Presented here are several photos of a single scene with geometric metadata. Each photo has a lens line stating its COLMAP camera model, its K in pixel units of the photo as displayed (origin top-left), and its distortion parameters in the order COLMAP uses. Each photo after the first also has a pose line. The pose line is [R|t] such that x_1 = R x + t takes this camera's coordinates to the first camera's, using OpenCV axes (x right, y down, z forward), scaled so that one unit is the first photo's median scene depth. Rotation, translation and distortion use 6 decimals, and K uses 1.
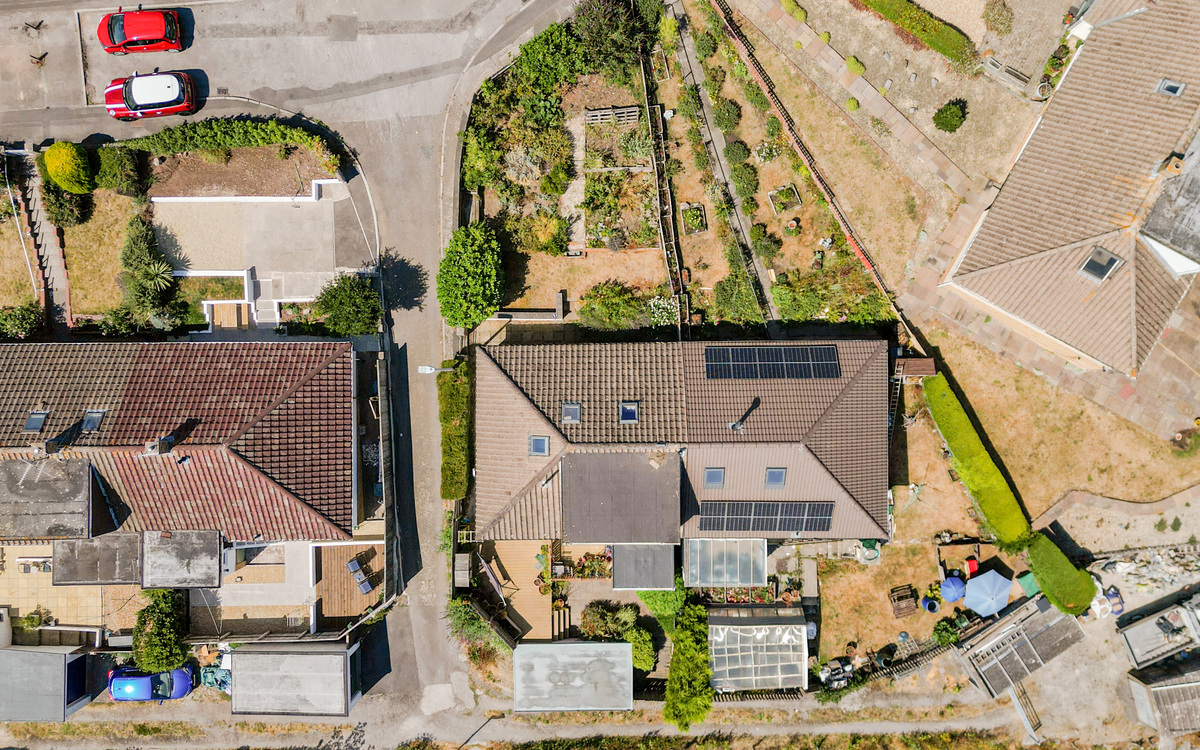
lens RADIAL K [[989.6, 0, 606.9], [0, 989.6, 377.5], [0, 0, 1]] dist [0.049175, -0.007187]
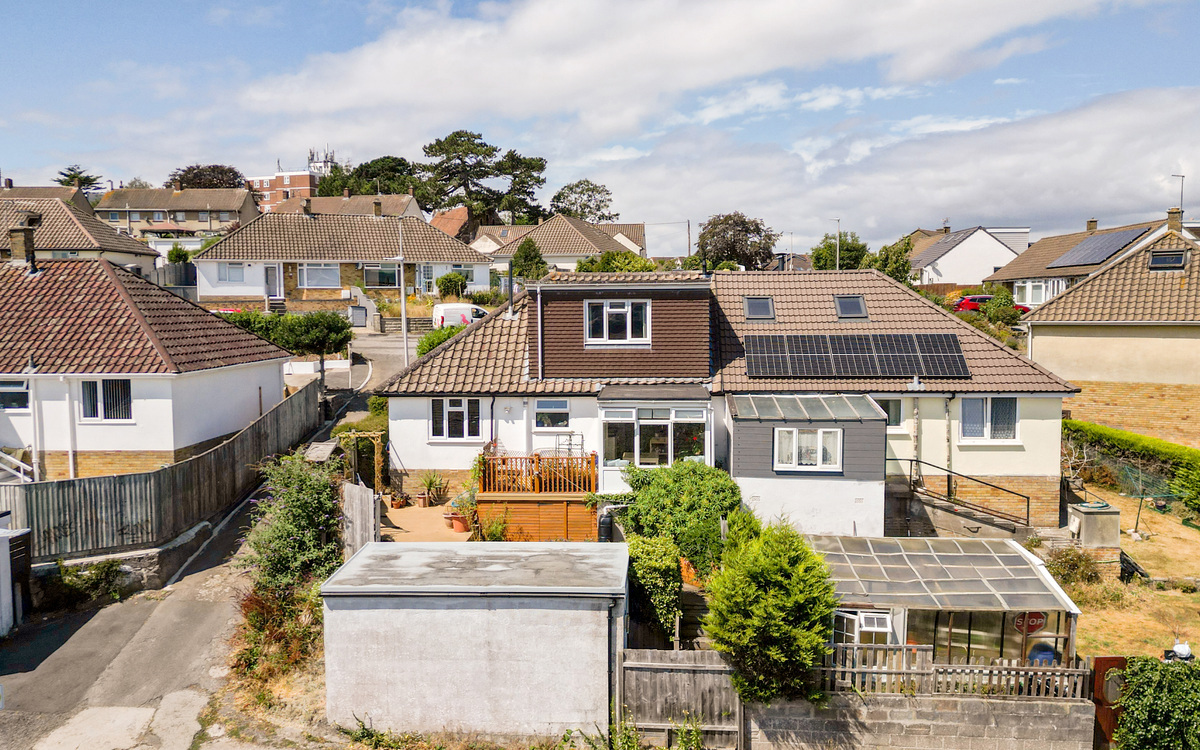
lens RADIAL K [[989.6, 0, 606.9], [0, 989.6, 377.5], [0, 0, 1]] dist [0.049175, -0.007187]
pose [[0.998099, 0.006453, -0.061298, 0.042111], [-0.061636, 0.099889, -0.993088, 0.705632], [-0.000285, 0.994978, 0.100097, 0.879708]]
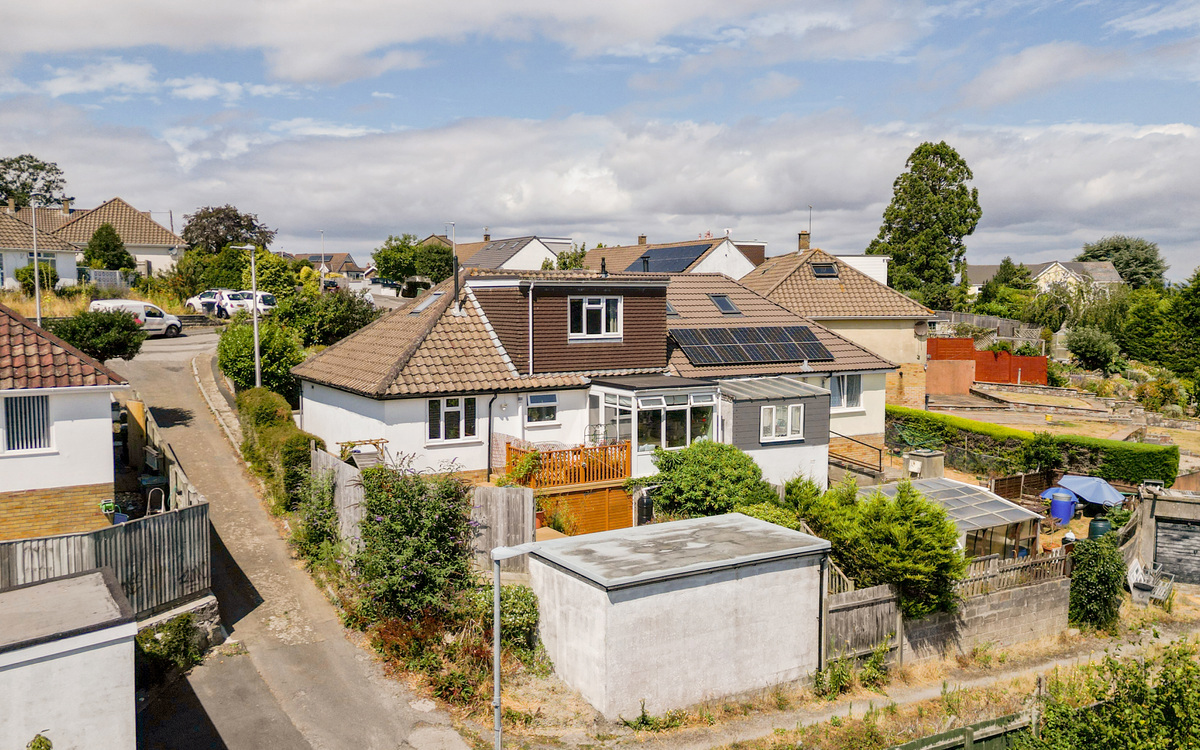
lens RADIAL K [[989.6, 0, 606.9], [0, 989.6, 377.5], [0, 0, 1]] dist [0.049175, -0.007187]
pose [[0.857618, -0.034225, 0.513147, -0.286945], [0.514028, 0.088694, -0.853176, 0.655748], [-0.016314, 0.995471, 0.093658, 0.884873]]
